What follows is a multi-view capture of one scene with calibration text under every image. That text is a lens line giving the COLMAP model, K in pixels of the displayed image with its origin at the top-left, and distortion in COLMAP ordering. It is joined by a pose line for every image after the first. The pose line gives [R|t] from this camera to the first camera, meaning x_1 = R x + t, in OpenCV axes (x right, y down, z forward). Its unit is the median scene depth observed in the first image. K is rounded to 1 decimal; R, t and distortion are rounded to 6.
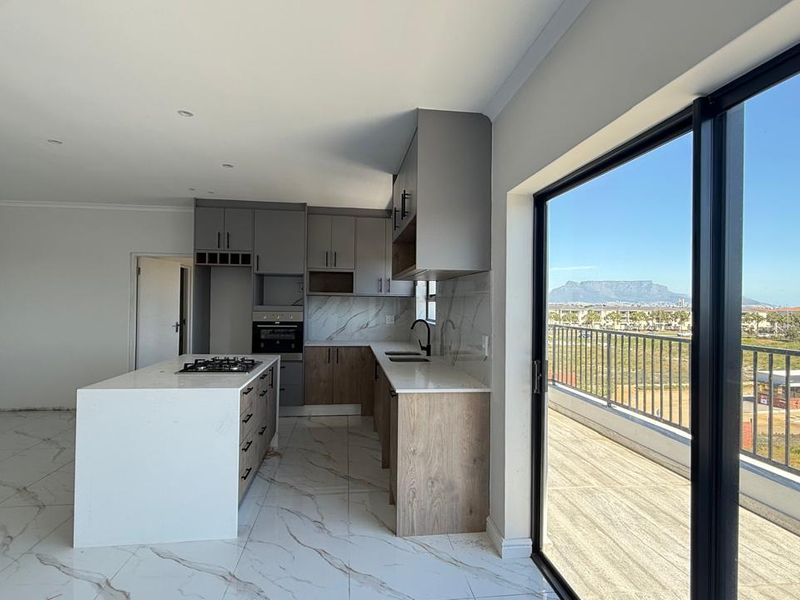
lens RADIAL K [[425.1, 0, 398.0], [0, 425.1, 300.5], [0, 0, 1]] dist [0.000515, 0.000468]
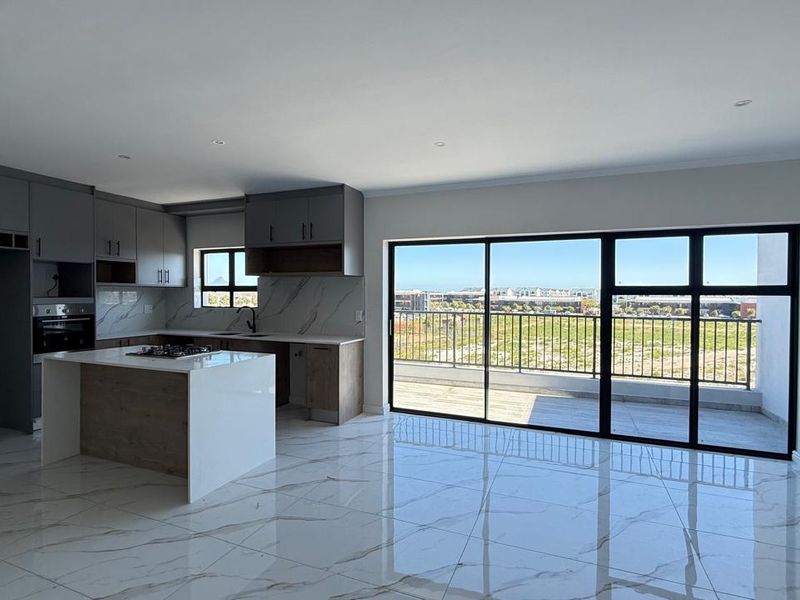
lens RADIAL K [[425.1, 0, 398.0], [0, 425.1, 300.5], [0, 0, 1]] dist [0.000515, 0.000468]
pose [[0.491198, -0.026145, 0.870656, -0.808799], [-0.003172, 0.999489, 0.031803, -0.013184], [-0.871042, -0.018383, 0.490864, -0.041897]]
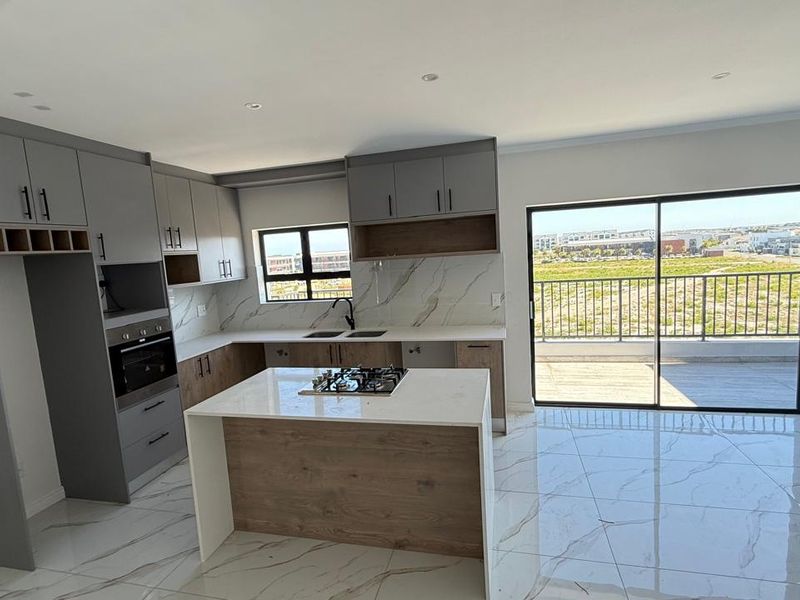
lens RADIAL K [[425.1, 0, 398.0], [0, 425.1, 300.5], [0, 0, 1]] dist [0.000515, 0.000468]
pose [[0.361102, -0.147448, 0.920796, -0.823826], [0.064981, 0.988999, 0.132886, -0.074653], [-0.930260, 0.011848, 0.366710, 0.460944]]
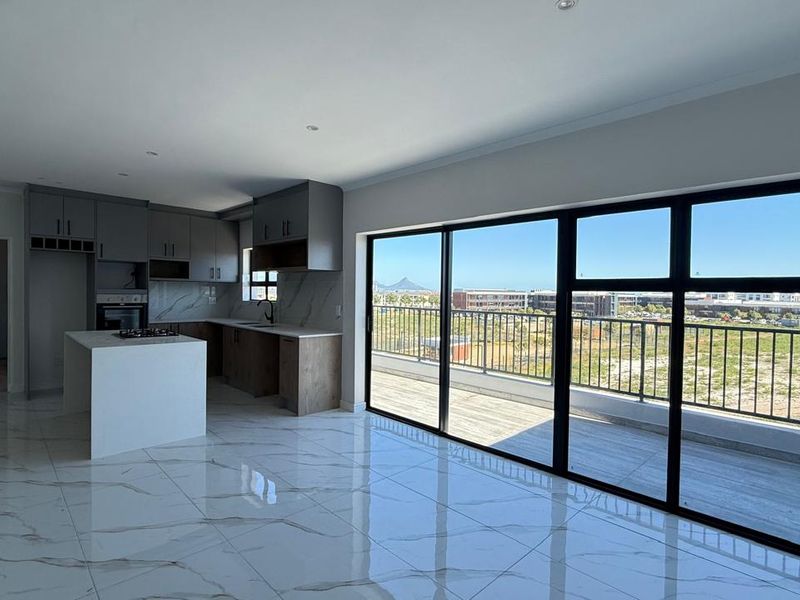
lens RADIAL K [[425.1, 0, 398.0], [0, 425.1, 300.5], [0, 0, 1]] dist [0.000515, 0.000468]
pose [[0.799519, -0.012724, 0.600506, -0.427315], [-0.009128, 0.999403, 0.033329, -0.002202], [-0.600571, -0.032129, 0.798925, -0.393469]]
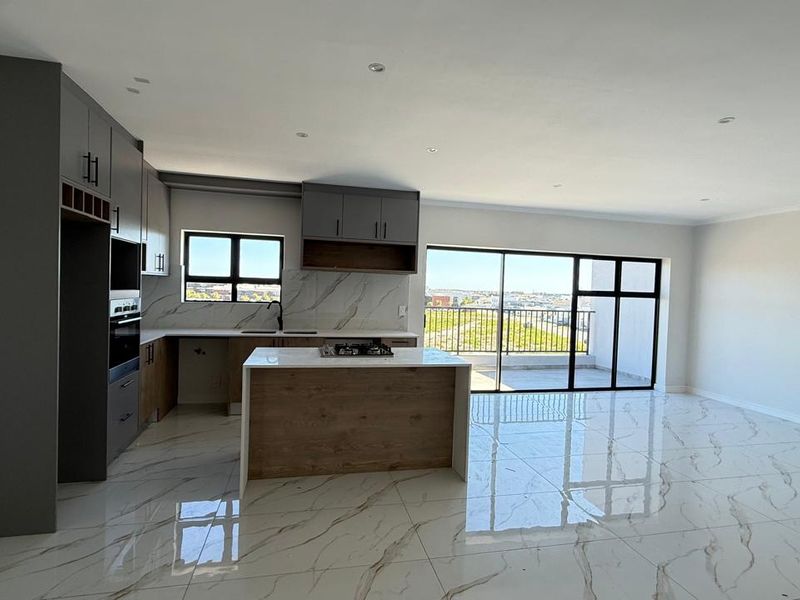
lens RADIAL K [[425.1, 0, 398.0], [0, 425.1, 300.5], [0, 0, 1]] dist [0.000515, 0.000468]
pose [[-0.099422, -0.045034, 0.994026, -1.100889], [-0.039817, 0.998355, 0.041248, -0.016648], [-0.994248, -0.035478, -0.101051, 0.741476]]
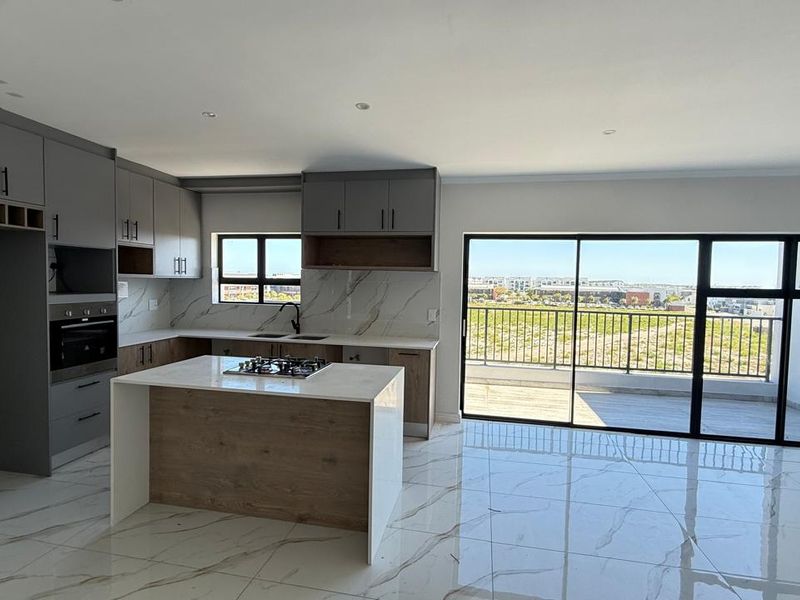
lens RADIAL K [[425.1, 0, 398.0], [0, 425.1, 300.5], [0, 0, 1]] dist [0.000515, 0.000468]
pose [[0.314559, -0.053410, 0.947734, -0.868173], [-0.020843, 0.997786, 0.063149, -0.034555], [-0.949009, -0.039618, 0.312750, 0.363516]]
